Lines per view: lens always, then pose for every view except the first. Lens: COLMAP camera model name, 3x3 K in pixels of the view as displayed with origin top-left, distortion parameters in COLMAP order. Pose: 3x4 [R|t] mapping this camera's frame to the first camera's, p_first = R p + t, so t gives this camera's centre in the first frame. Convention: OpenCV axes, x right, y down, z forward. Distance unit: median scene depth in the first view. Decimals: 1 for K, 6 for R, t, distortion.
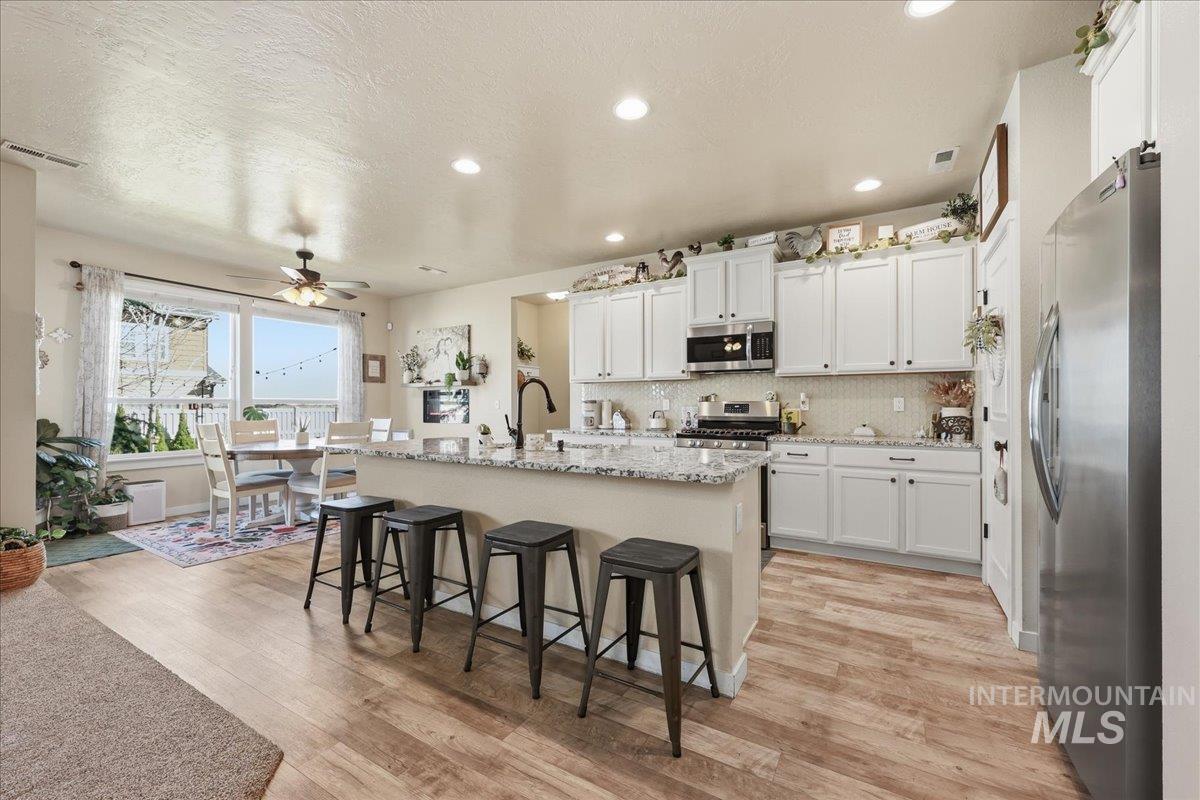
lens RADIAL K [[490.5, 0, 595.9], [0, 490.5, 404.5], [0, 0, 1]] dist [0.000239, -0.000206]
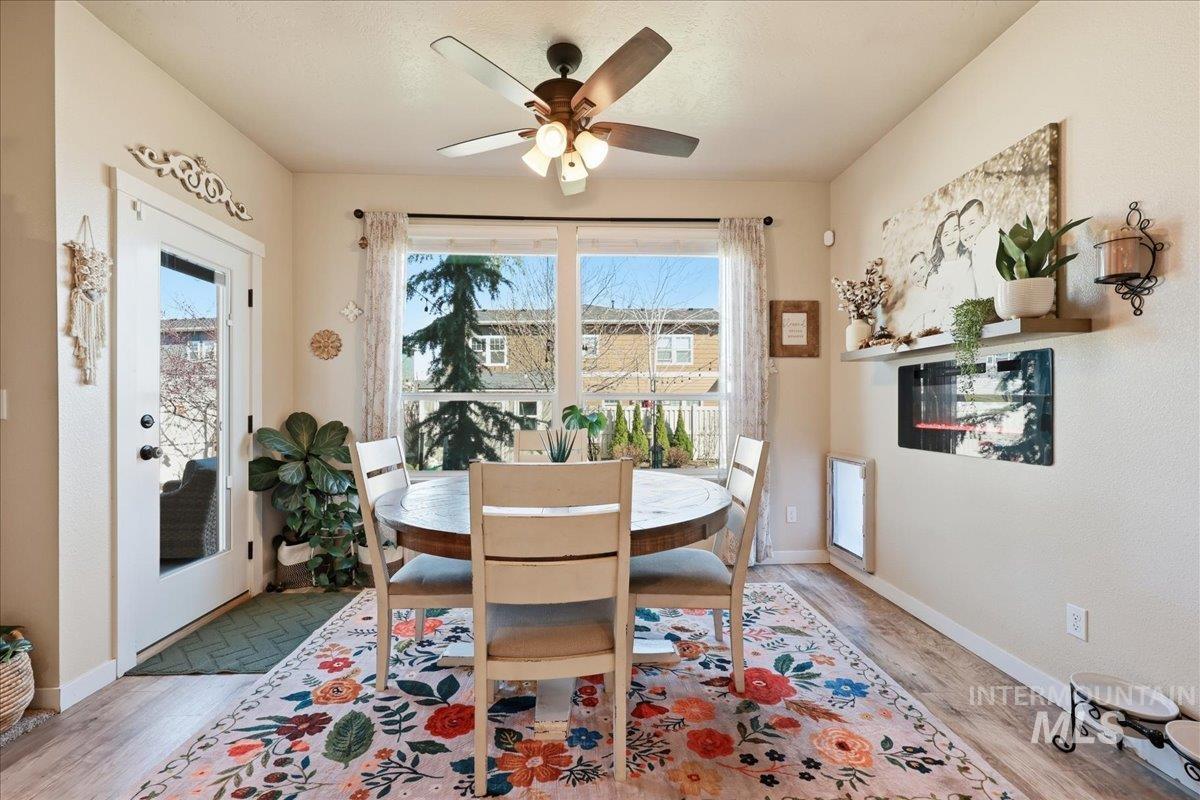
lens RADIAL K [[490.5, 0, 595.9], [0, 490.5, 404.5], [0, 0, 1]] dist [0.000239, -0.000206]
pose [[0.559532, 0.003528, -0.828801, -0.166958], [0.001689, 0.999984, 0.005397, 0.000095], [0.828807, -0.004420, 0.559518, 0.603705]]
